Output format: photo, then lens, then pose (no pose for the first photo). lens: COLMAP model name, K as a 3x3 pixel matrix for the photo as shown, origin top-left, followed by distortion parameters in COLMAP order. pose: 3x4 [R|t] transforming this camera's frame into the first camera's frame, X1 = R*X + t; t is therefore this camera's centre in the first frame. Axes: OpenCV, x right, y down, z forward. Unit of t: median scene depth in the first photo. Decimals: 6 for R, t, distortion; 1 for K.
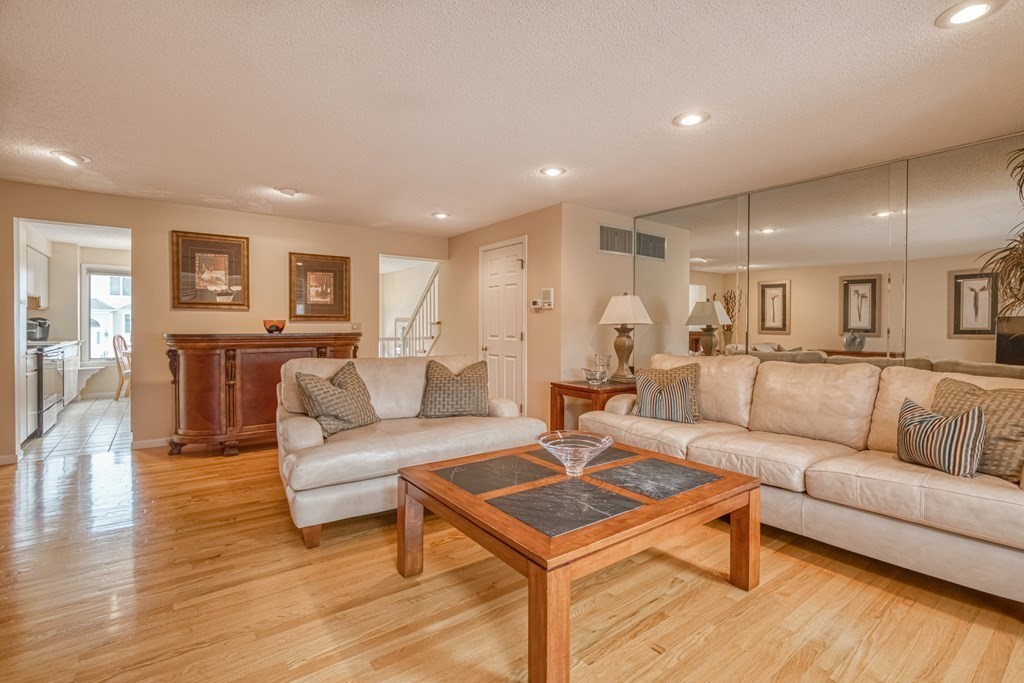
lens RADIAL K [[455.4, 0, 526.0], [0, 455.4, 335.6], [0, 0, 1]] dist [-0.014444, 0.000840]
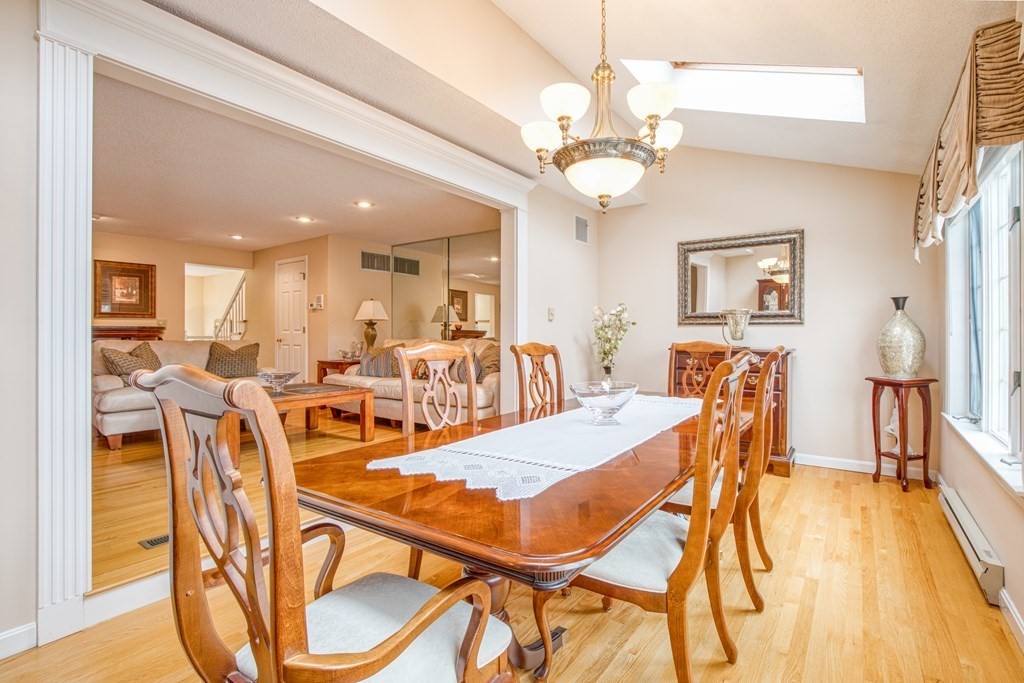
lens RADIAL K [[455.4, 0, 526.0], [0, 455.4, 335.6], [0, 0, 1]] dist [-0.014444, 0.000840]
pose [[0.957594, -0.003158, 0.288105, 0.270832], [0.007272, 0.999886, -0.013213, 0.048577], [-0.288030, 0.014747, 0.957508, -0.555015]]
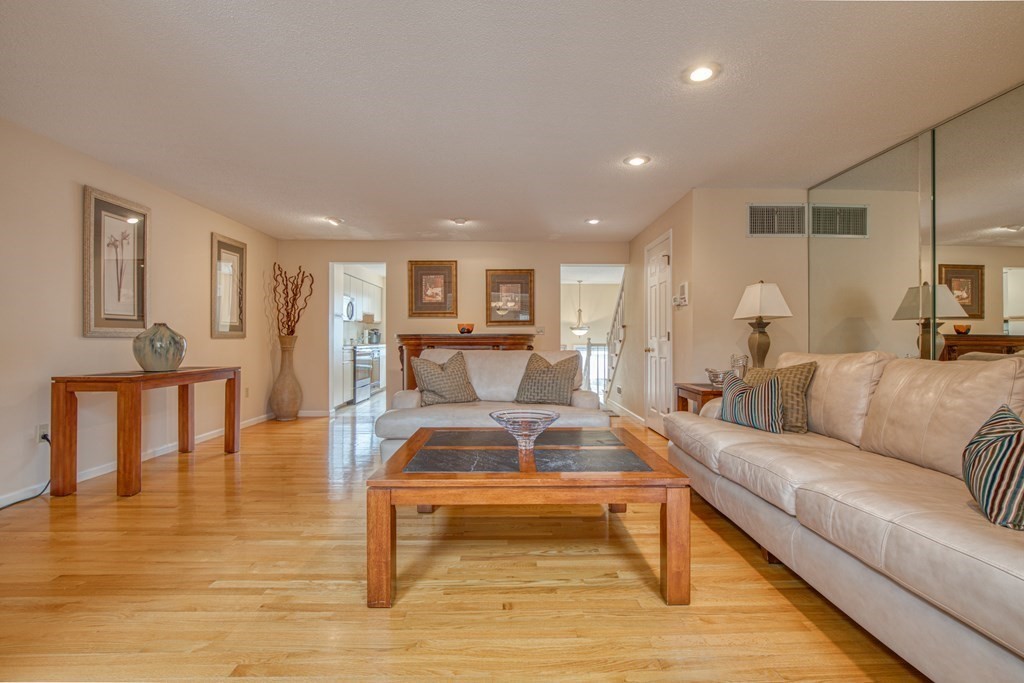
lens RADIAL K [[464.9, 0, 532.0], [0, 464.9, 341.3], [0, 0, 1]] dist [-0.014222, 0.000642]
pose [[0.821235, -0.001635, -0.570588, 0.357592], [-0.008260, 0.999857, -0.014753, 0.033902], [0.570531, 0.016828, 0.821104, 0.051050]]
